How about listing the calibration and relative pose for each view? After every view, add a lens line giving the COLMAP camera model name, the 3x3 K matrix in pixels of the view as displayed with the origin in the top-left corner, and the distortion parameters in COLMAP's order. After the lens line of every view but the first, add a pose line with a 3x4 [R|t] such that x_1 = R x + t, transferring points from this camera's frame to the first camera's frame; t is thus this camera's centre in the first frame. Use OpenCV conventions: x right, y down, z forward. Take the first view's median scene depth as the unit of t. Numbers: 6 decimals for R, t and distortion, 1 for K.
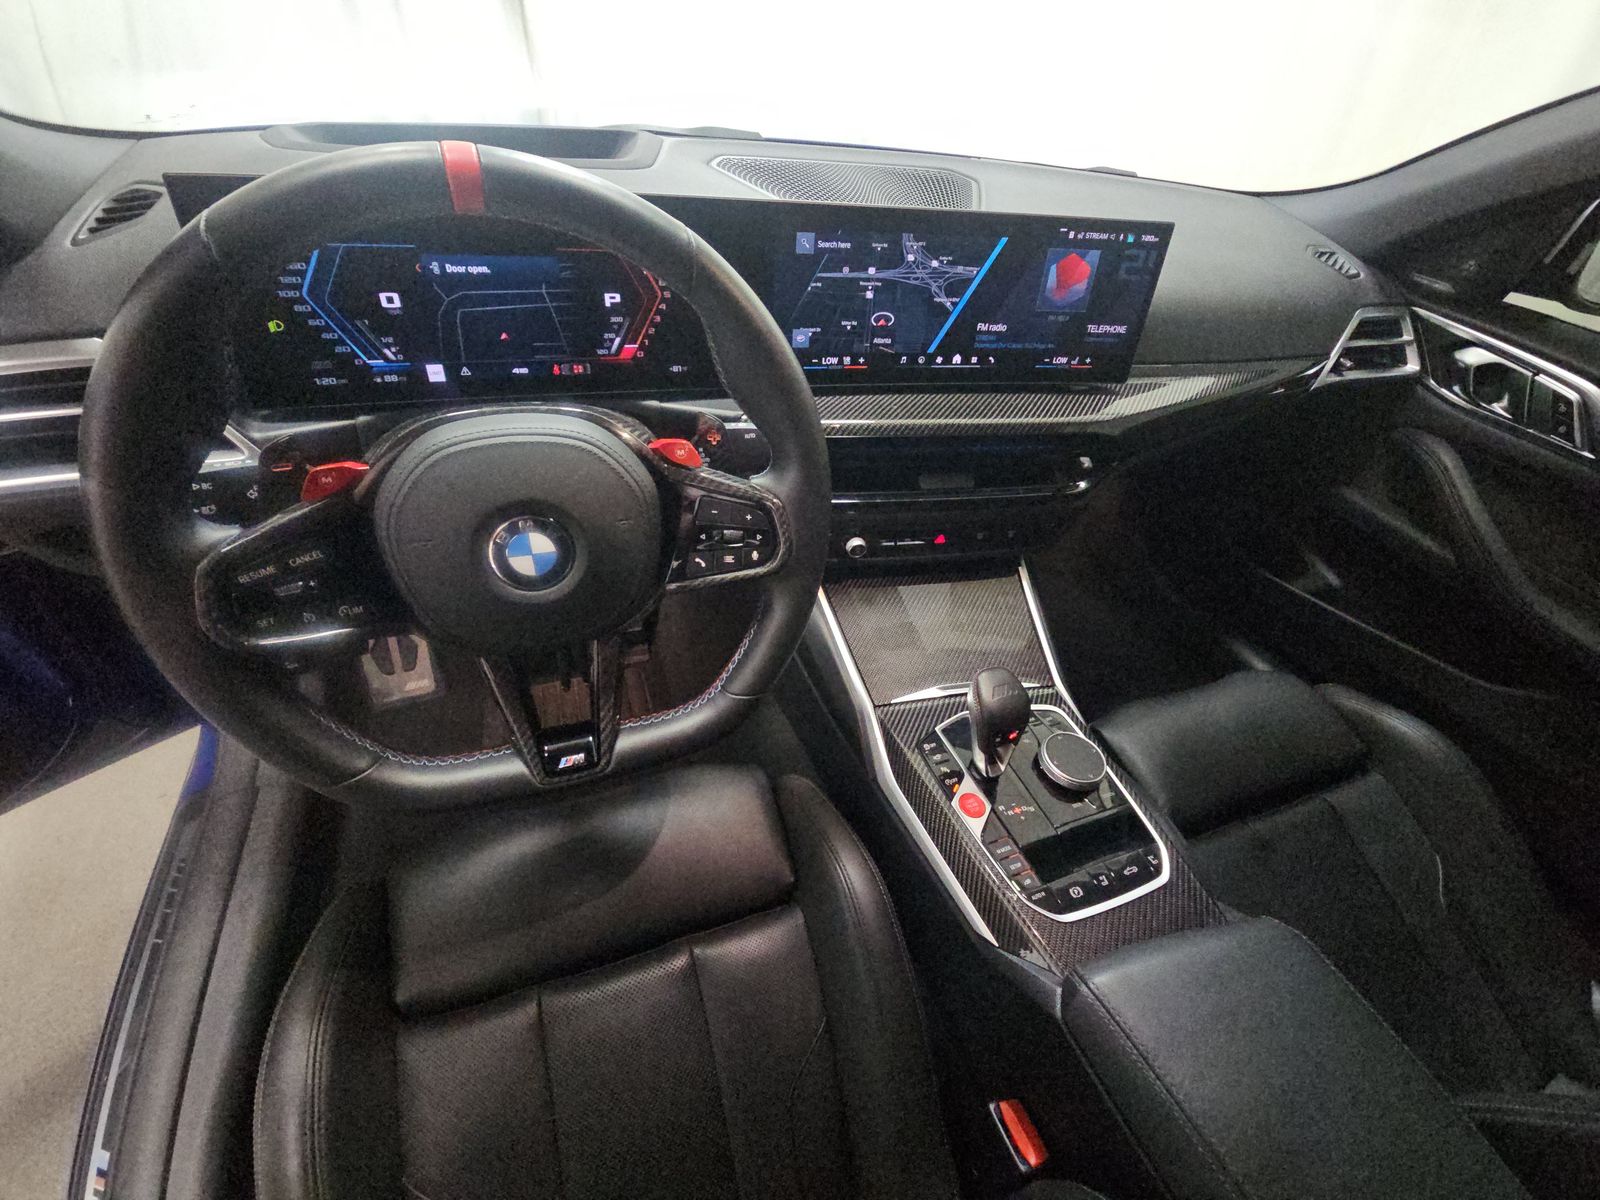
lens RADIAL K [[644.7, 0, 800.0], [0, 644.7, 600.0], [0, 0, 1]] dist [-0.017750, -0.000755]
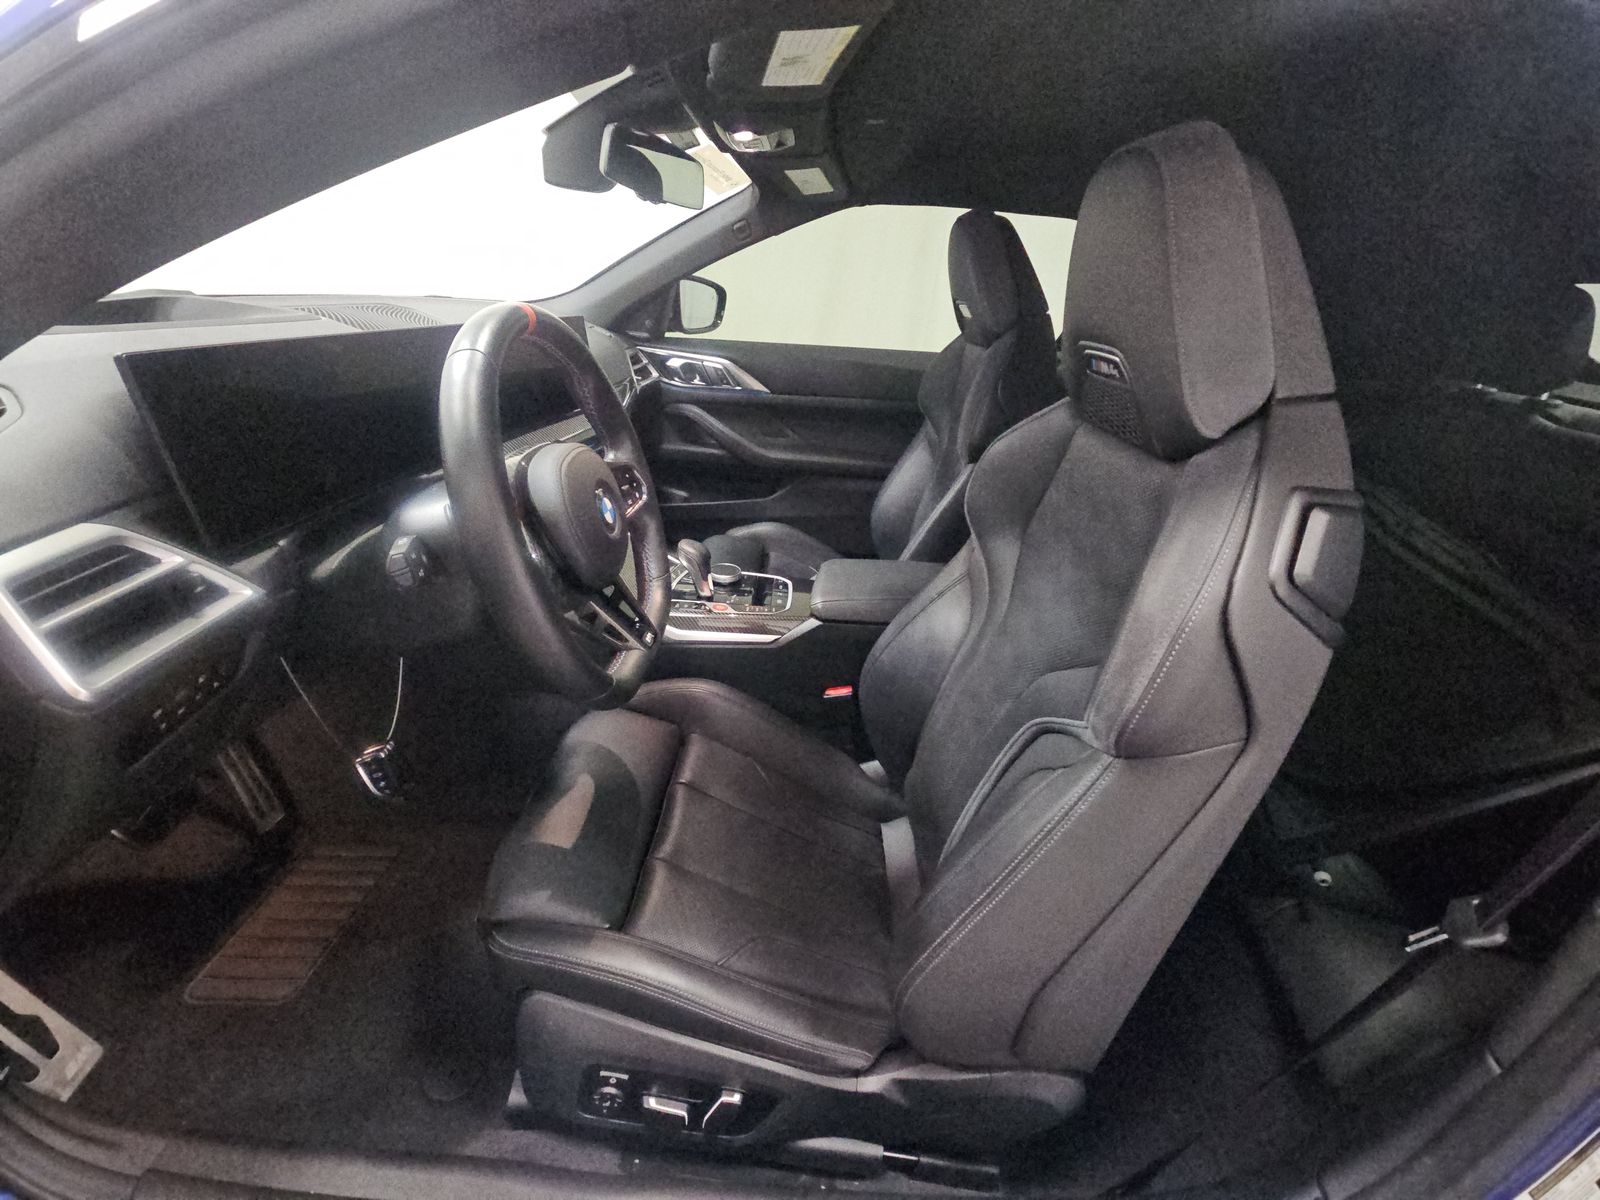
lens RADIAL K [[644.7, 0, 800.0], [0, 644.7, 600.0], [0, 0, 1]] dist [-0.017750, -0.000755]
pose [[0.364095, -0.450058, 0.815403, -0.807169], [0.565417, 0.802511, 0.190472, 0.060179], [-0.740094, 0.391693, 0.546660, -0.130821]]
